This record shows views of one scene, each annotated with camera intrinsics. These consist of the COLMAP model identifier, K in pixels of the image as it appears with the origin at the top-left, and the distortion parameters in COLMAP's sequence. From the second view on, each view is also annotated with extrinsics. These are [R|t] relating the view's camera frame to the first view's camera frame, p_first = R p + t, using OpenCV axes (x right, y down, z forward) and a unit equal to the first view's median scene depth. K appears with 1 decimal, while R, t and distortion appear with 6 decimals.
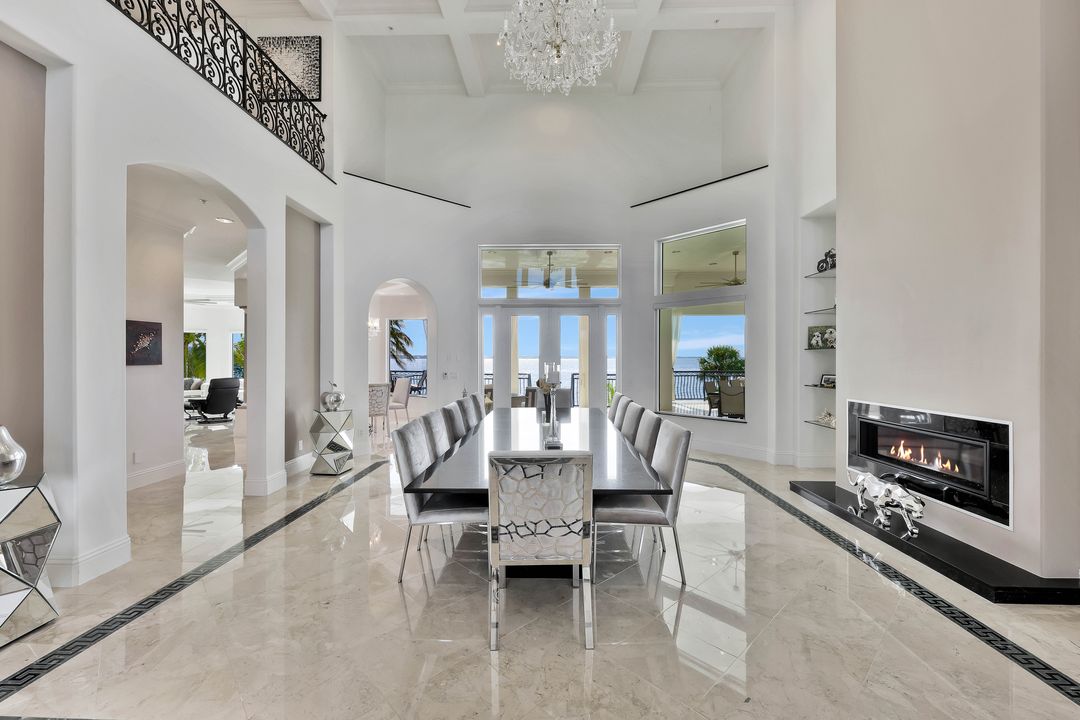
lens RADIAL K [[437.4, 0, 541.1], [0, 437.4, 356.9], [0, 0, 1]] dist [0.000161, 0.000099]
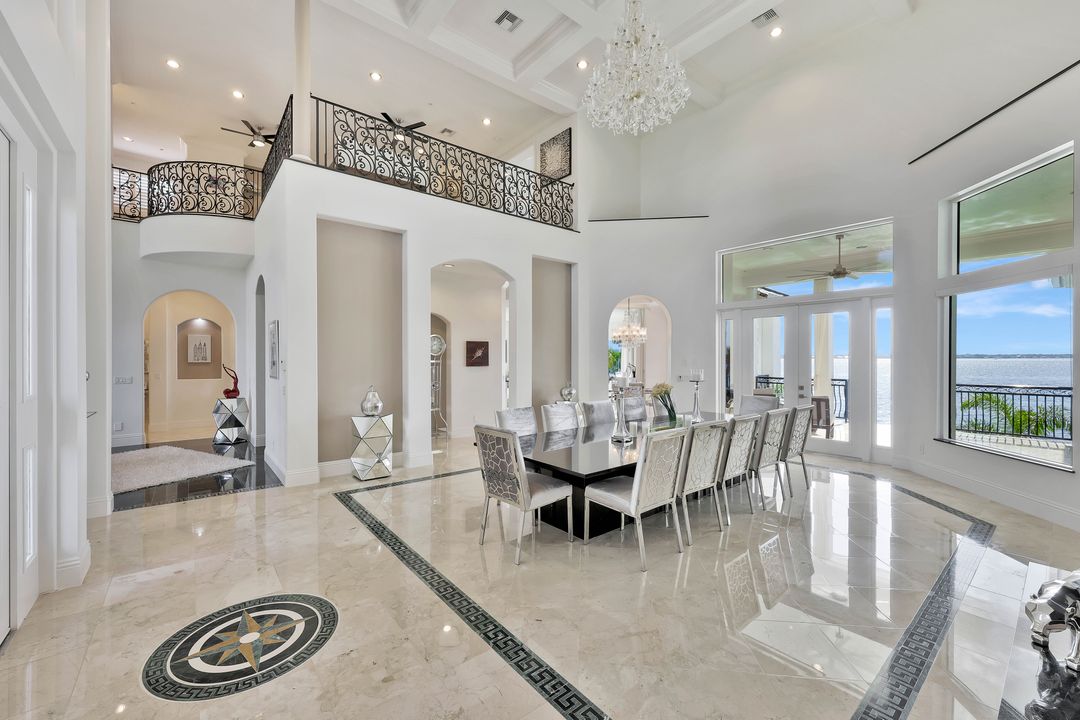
lens RADIAL K [[437.4, 0, 541.1], [0, 437.4, 356.9], [0, 0, 1]] dist [0.000161, 0.000099]
pose [[0.653918, -0.001941, -0.756563, 0.472017], [0.002400, 0.999997, -0.000490, -0.013595], [0.756562, -0.001495, 0.653920, 0.033677]]
